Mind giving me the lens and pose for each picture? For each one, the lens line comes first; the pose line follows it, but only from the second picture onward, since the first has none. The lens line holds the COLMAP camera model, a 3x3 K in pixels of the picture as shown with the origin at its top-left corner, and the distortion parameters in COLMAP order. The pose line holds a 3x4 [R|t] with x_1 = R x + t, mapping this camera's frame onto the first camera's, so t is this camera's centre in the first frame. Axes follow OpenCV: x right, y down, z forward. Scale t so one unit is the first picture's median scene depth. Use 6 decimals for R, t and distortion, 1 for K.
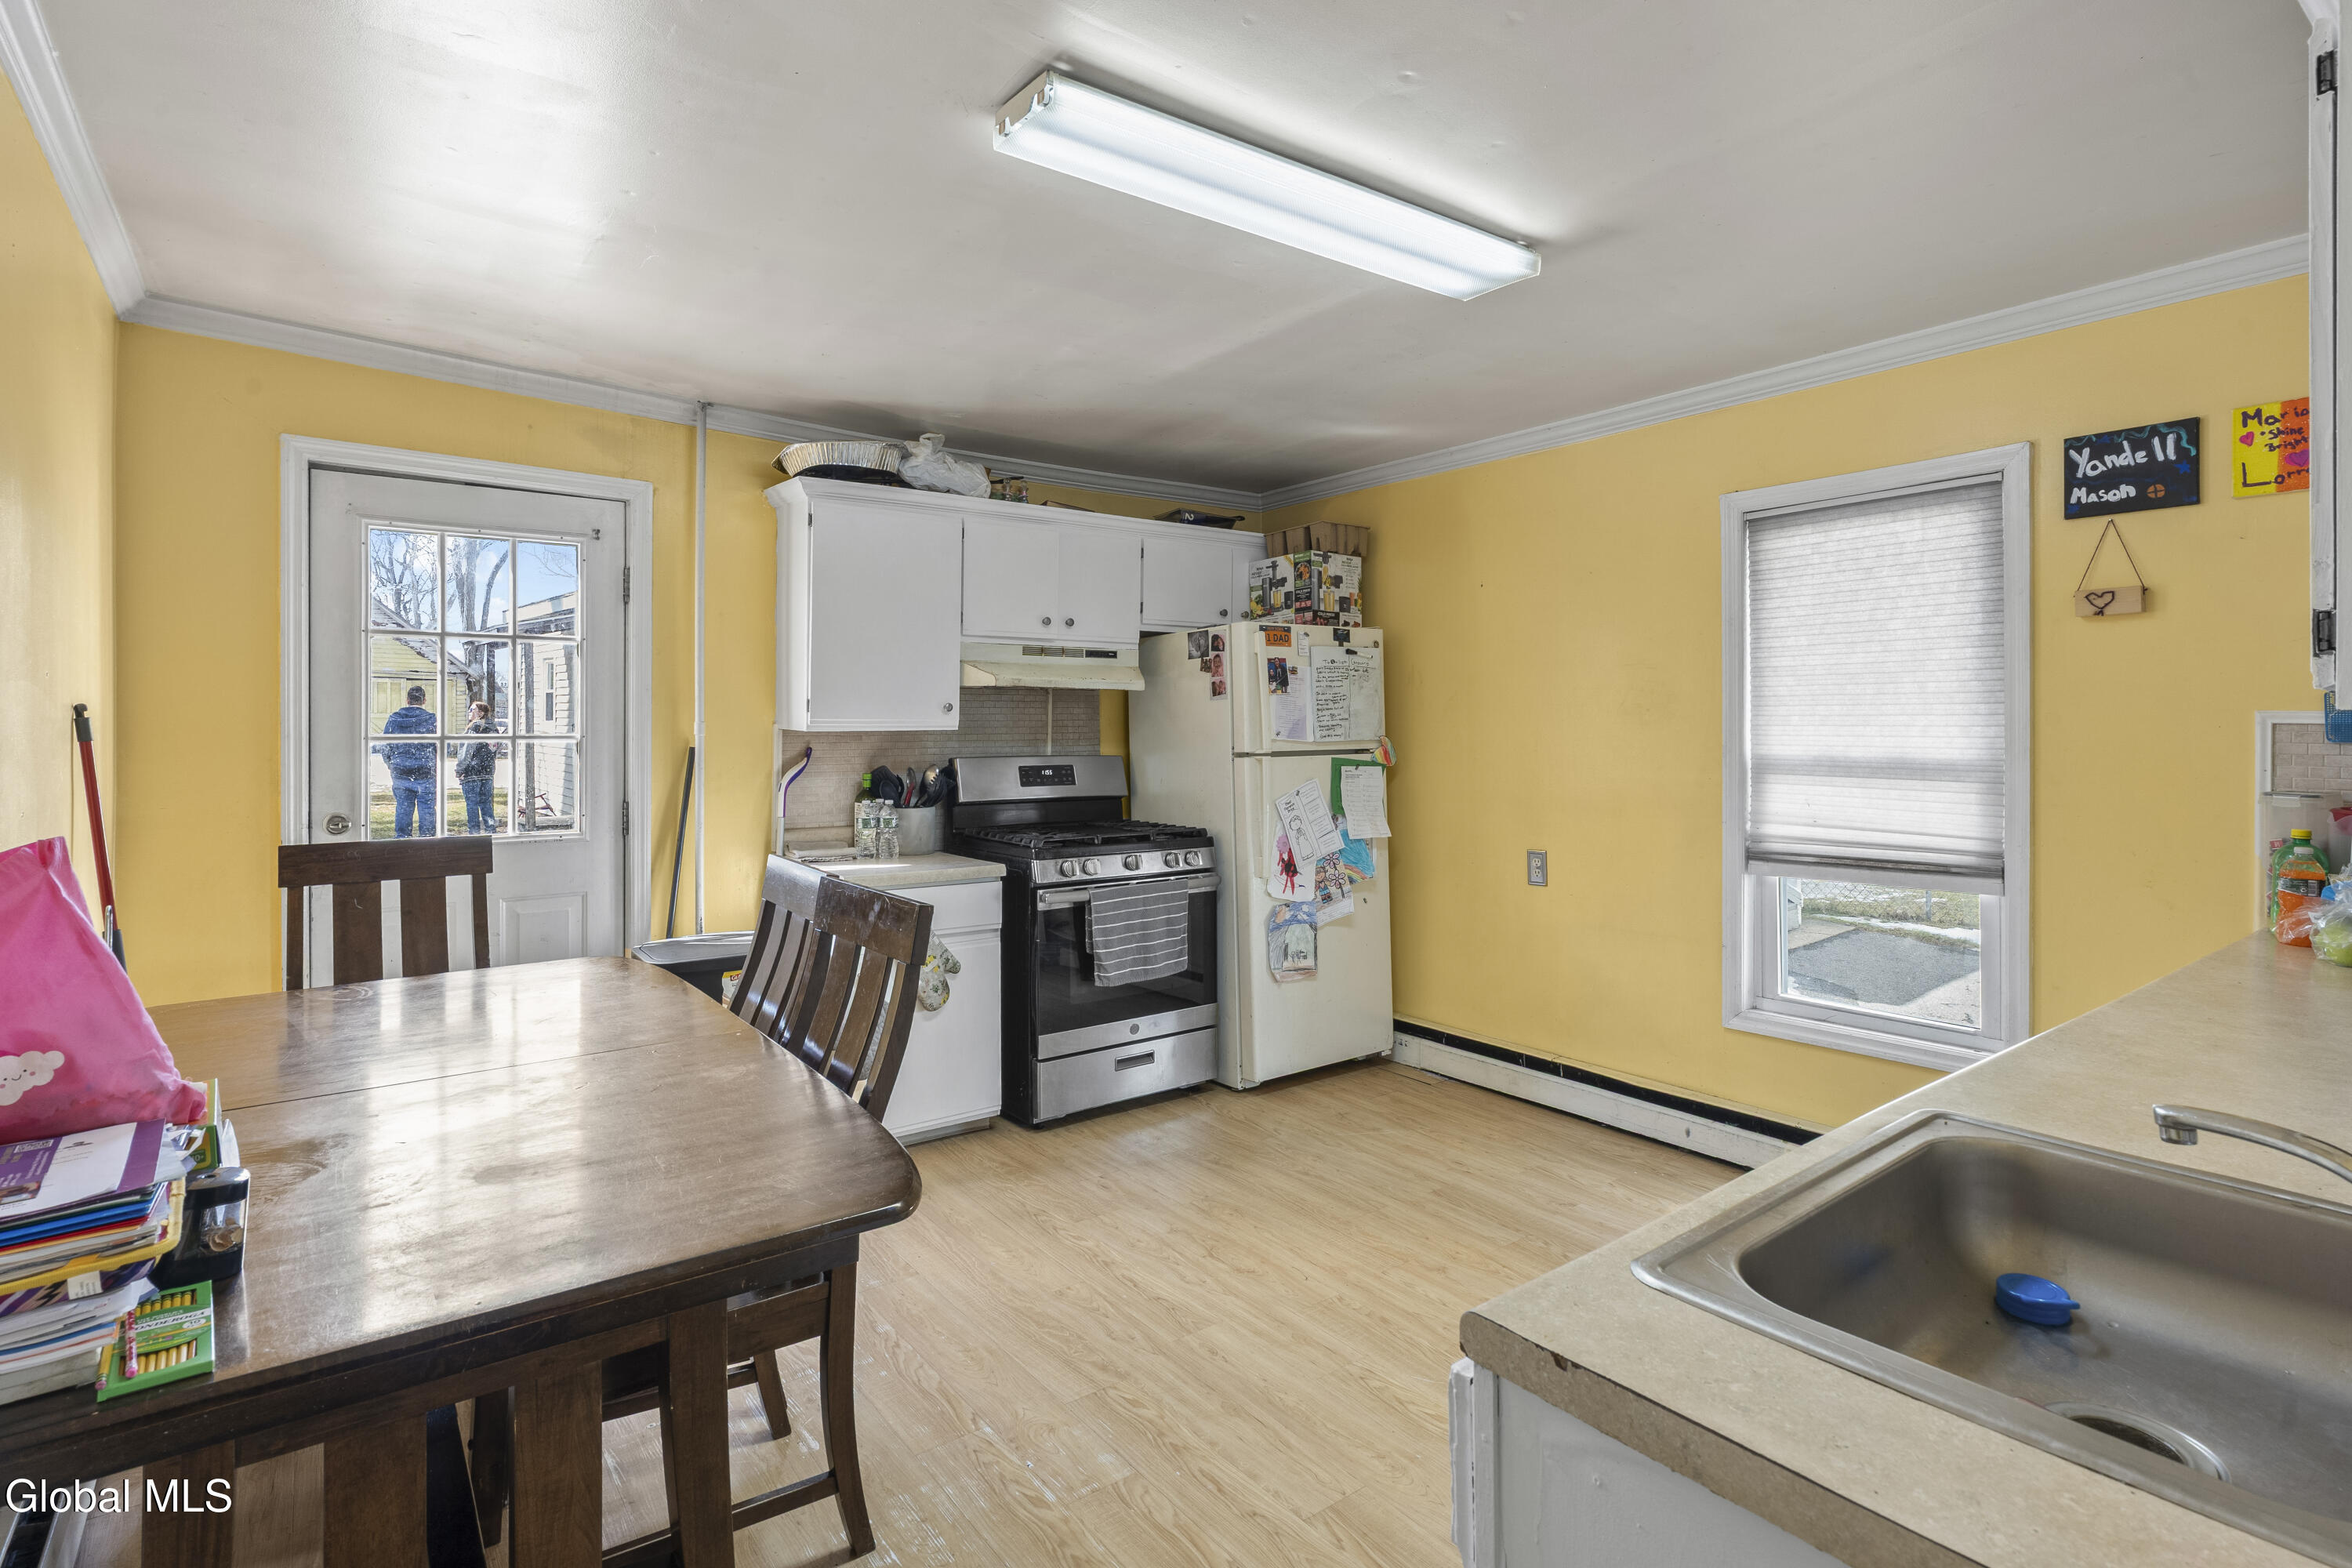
lens RADIAL K [[1160.1, 0, 1174.2], [0, 1160.1, 721.7], [0, 0, 1]] dist [0.000474, -0.000047]
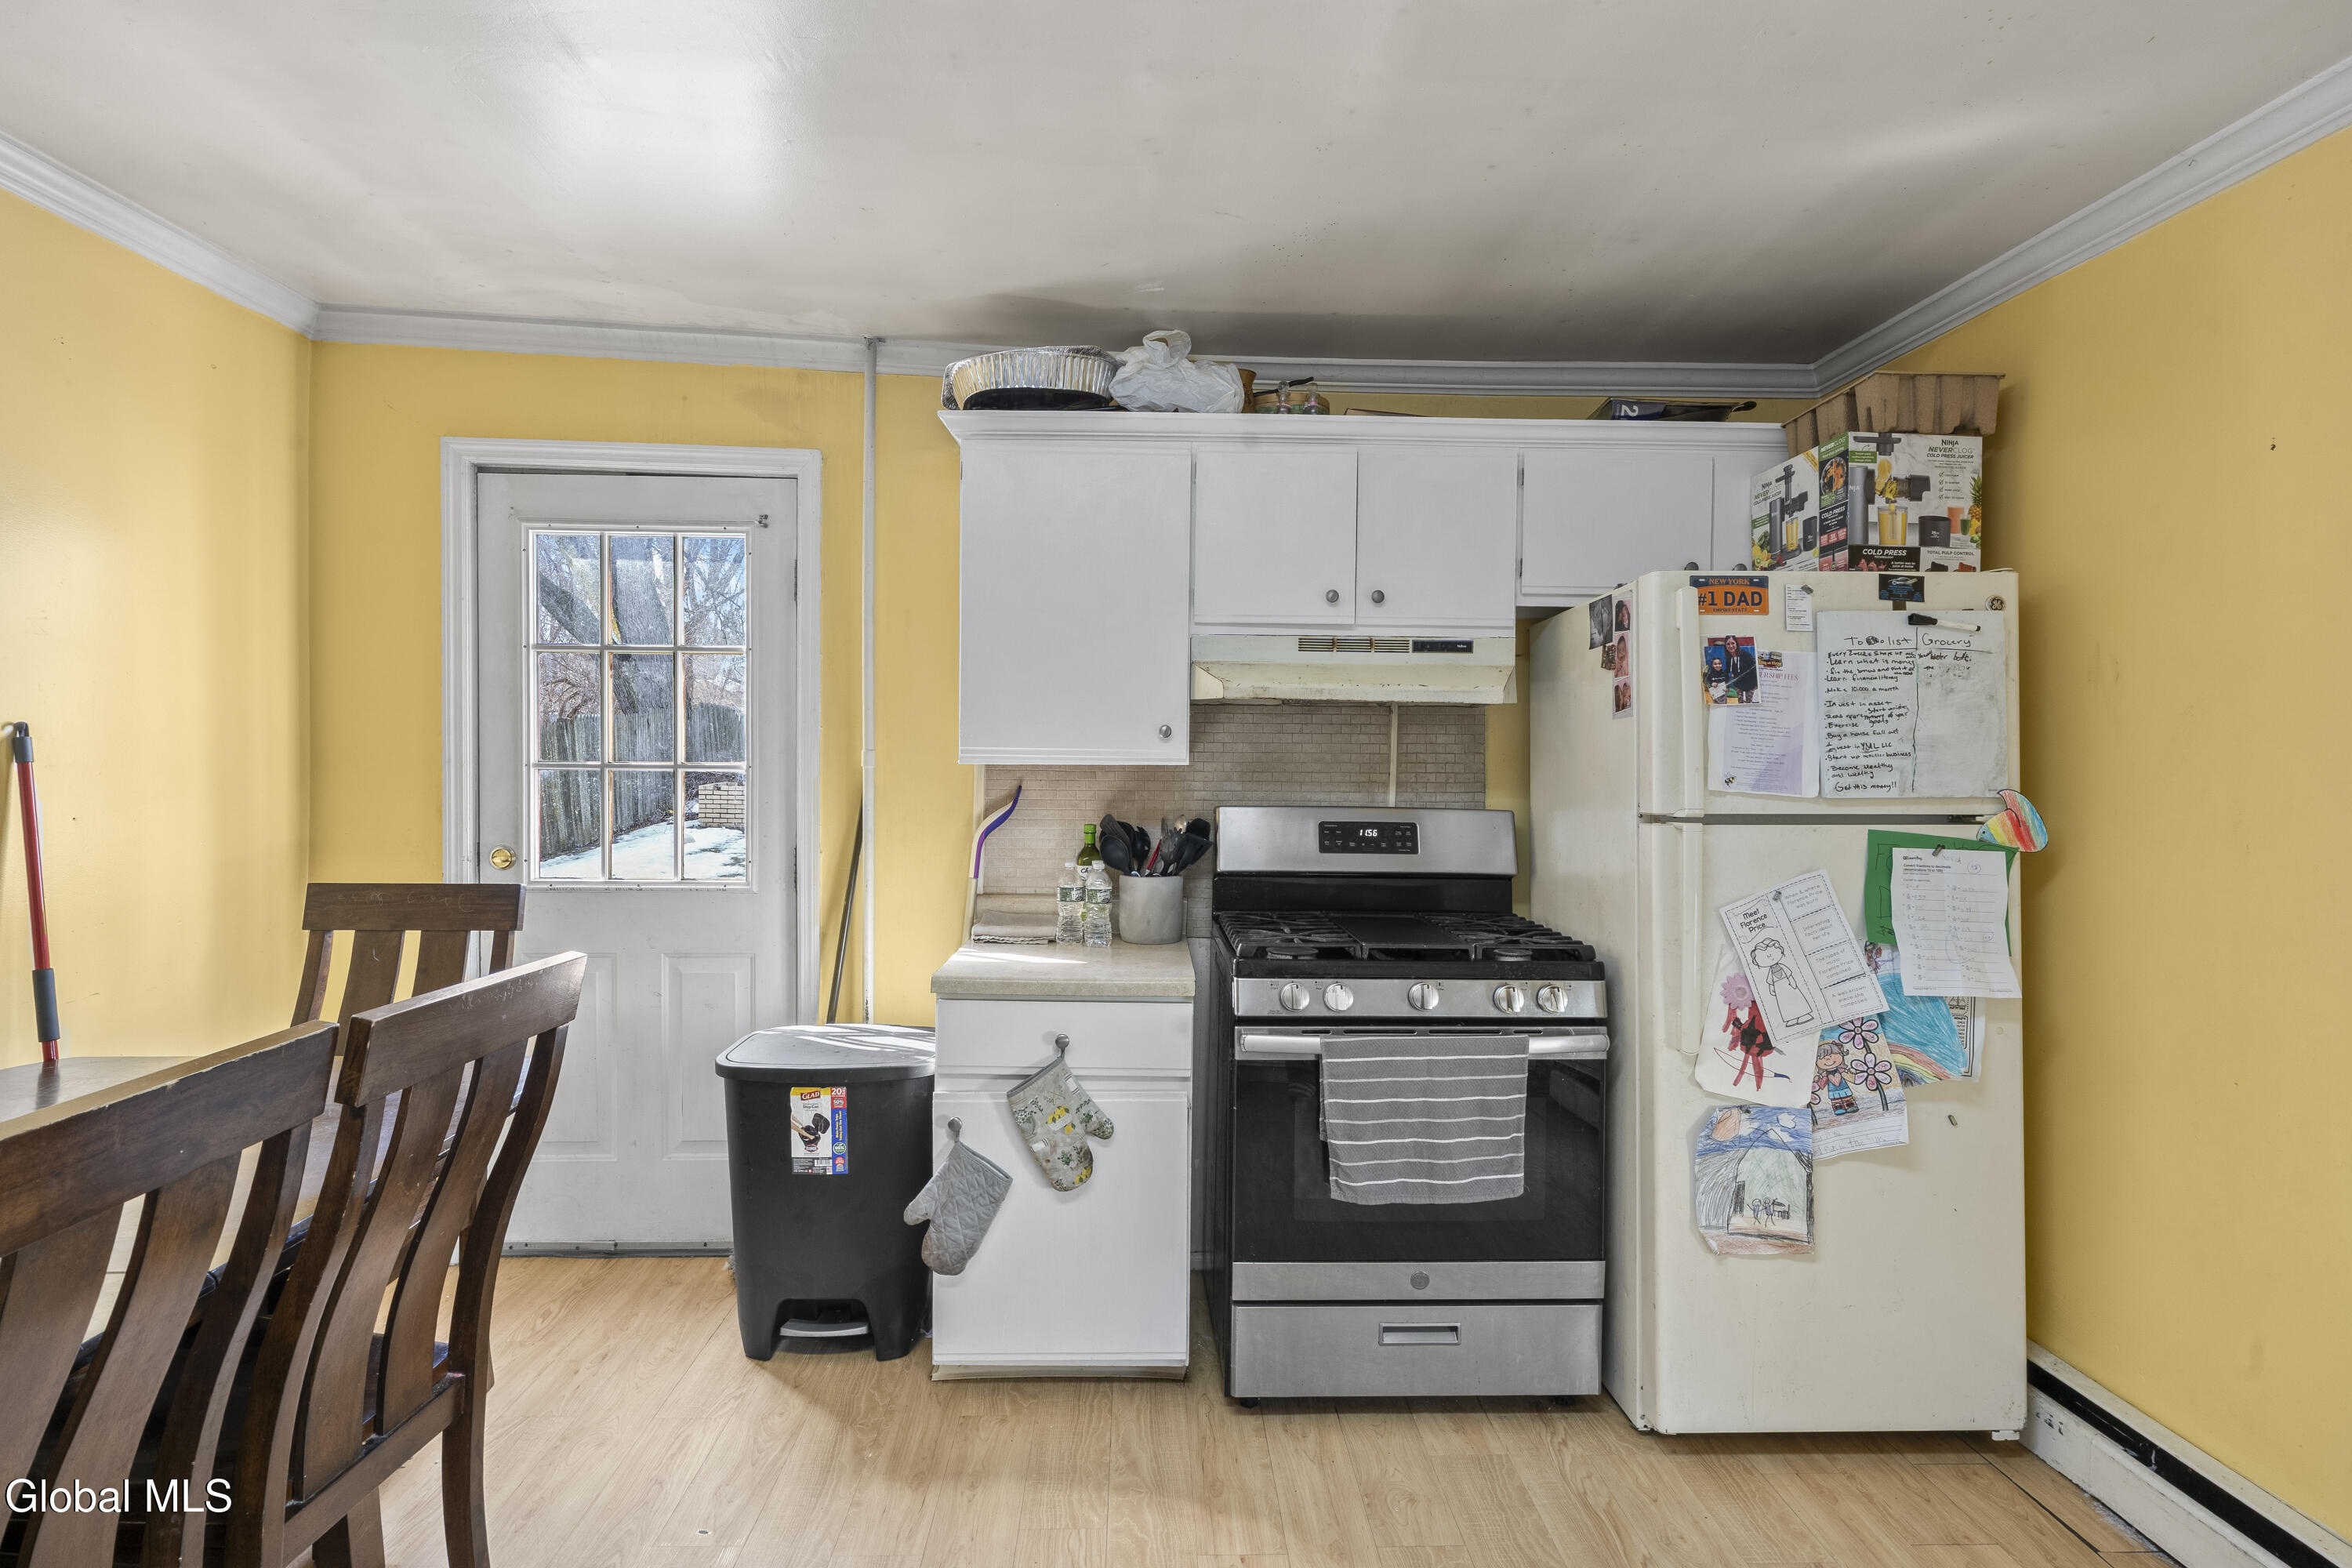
lens RADIAL K [[1171.7, 0, 1172.0], [0, 1171.7, 768.0], [0, 0, 1]] dist [-0.002422, -0.000625]
pose [[0.815816, 0.014561, -0.578129, 0.188922], [-0.010045, 0.999889, 0.011009, 0.001332], [0.578225, -0.003174, 0.815871, 0.419225]]
